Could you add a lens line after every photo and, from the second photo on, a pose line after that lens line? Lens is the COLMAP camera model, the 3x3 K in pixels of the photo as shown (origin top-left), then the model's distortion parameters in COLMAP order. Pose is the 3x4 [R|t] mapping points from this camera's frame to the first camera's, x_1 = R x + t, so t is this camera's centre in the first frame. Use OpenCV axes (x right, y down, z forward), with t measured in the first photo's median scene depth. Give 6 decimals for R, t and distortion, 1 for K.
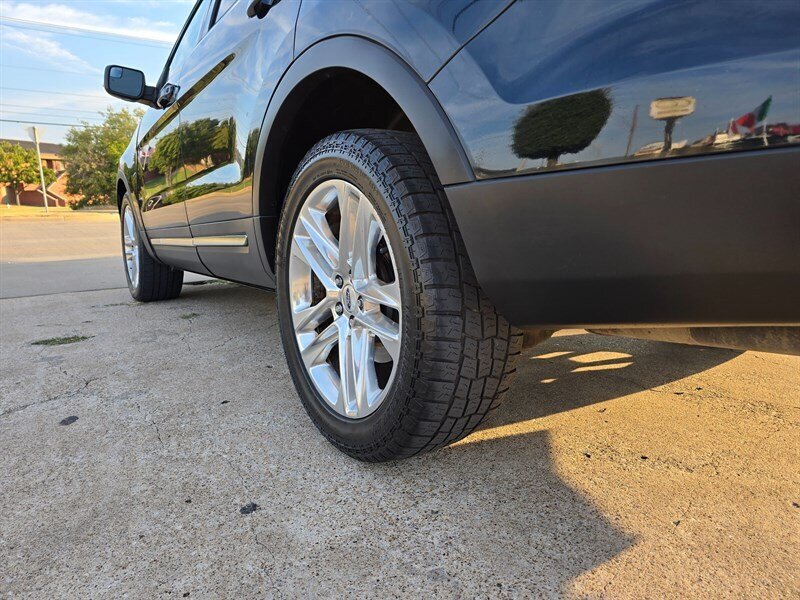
lens RADIAL K [[536.5, 0, 397.6], [0, 536.5, 294.7], [0, 0, 1]] dist [0.053017, -0.045446]
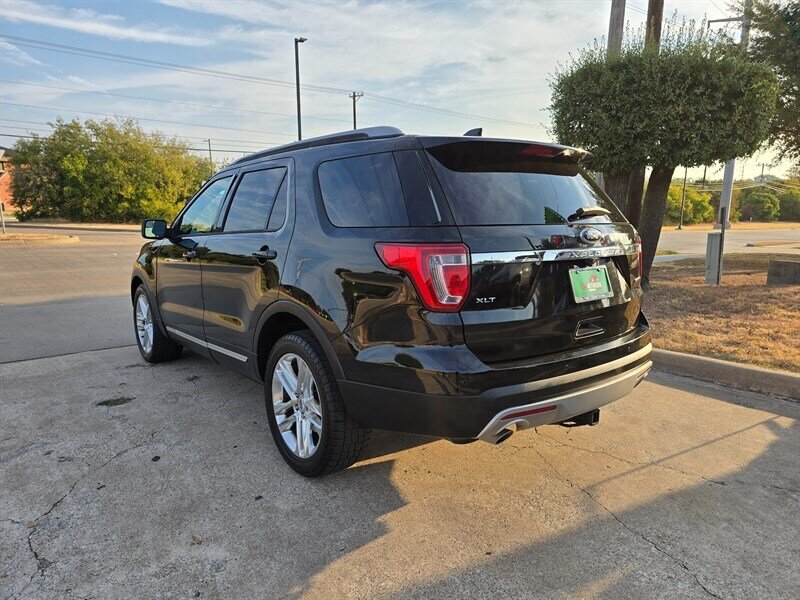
lens RADIAL K [[536.5, 0, 405.7], [0, 536.5, 300.0], [0, 0, 1]] dist [0.053017, -0.045446]
pose [[0.995410, 0.009652, 0.095212, 0.121343], [-0.009195, 0.999944, -0.005238, -0.409027], [-0.095257, 0.004338, 0.995443, -1.249281]]
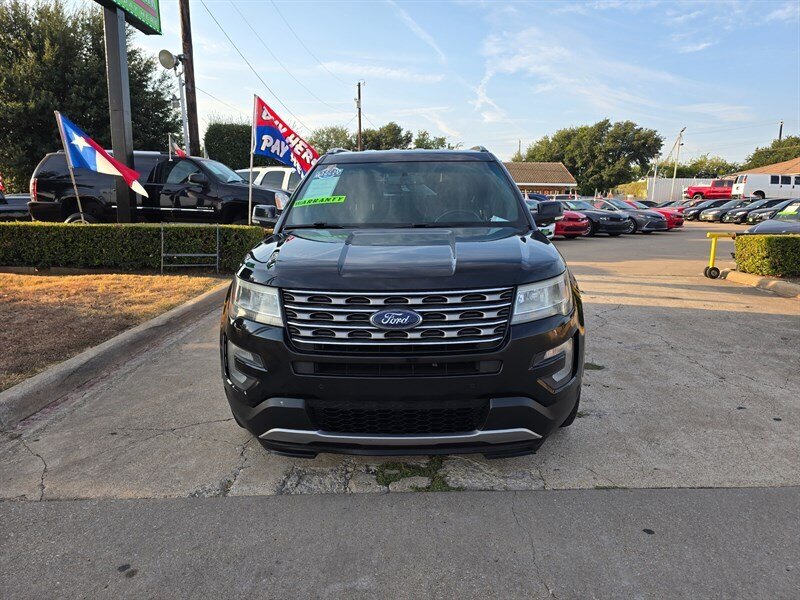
lens RADIAL K [[536.5, 0, 408.7], [0, 536.5, 303.3], [0, 0, 1]] dist [0.053017, -0.045446]
pose [[-0.810143, -0.089188, 0.579409, -2.210335], [0.121152, 0.941551, 0.314331, -1.391696], [-0.573578, 0.324849, -0.751985, 4.988248]]
